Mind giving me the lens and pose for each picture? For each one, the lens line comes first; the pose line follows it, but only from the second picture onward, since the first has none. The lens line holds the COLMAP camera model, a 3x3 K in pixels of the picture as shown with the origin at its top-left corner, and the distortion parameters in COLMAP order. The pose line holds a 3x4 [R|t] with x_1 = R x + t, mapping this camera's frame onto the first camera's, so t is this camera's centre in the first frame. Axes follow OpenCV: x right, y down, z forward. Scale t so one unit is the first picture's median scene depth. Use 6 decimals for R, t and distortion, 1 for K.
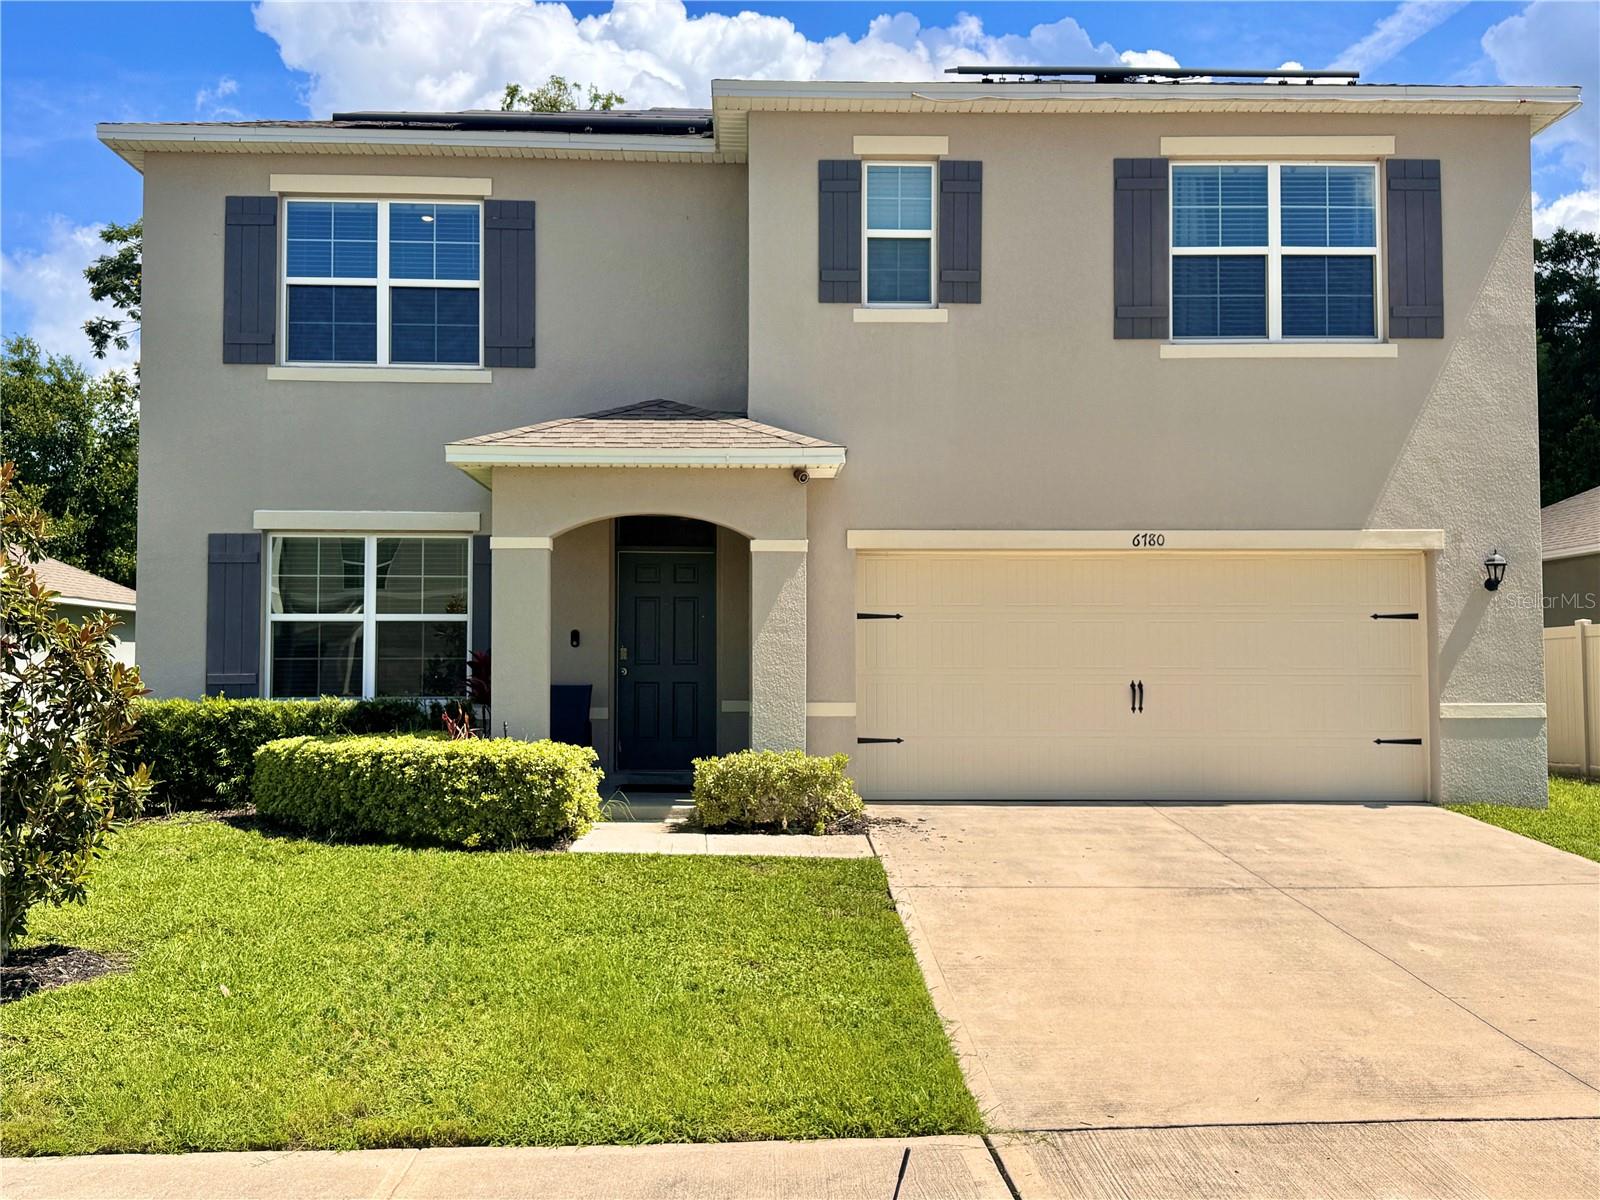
lens RADIAL K [[1537.8, 0, 800.0], [0, 1537.8, 600.0], [0, 0, 1]] dist [0.186704, -0.328150]
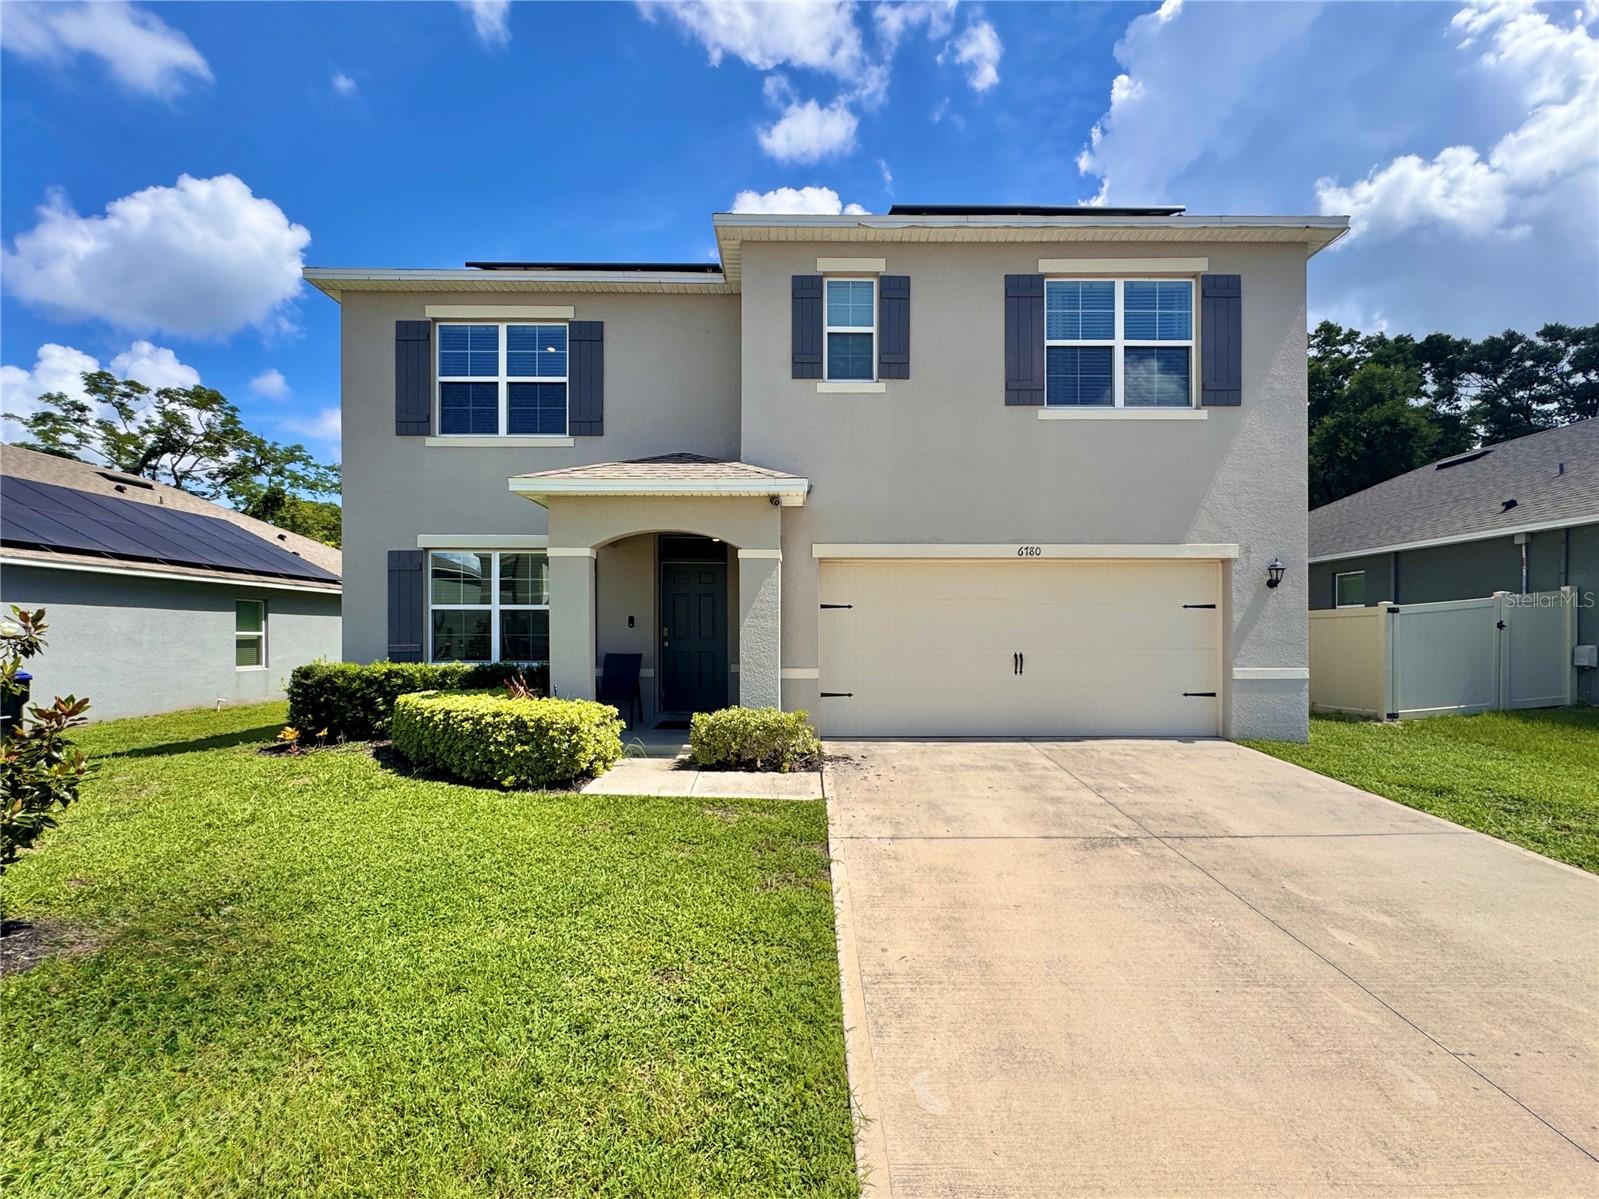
lens RADIAL K [[643.9, 0, 837.1], [0, 643.9, 634.7], [0, 0, 1]] dist [0.000653, 0.000066]
pose [[0.999975, -0.000114, 0.007012, 0.049550], [-0.000257, 0.998597, 0.052955, 0.005406], [-0.007008, -0.052956, 0.998572, 0.426749]]
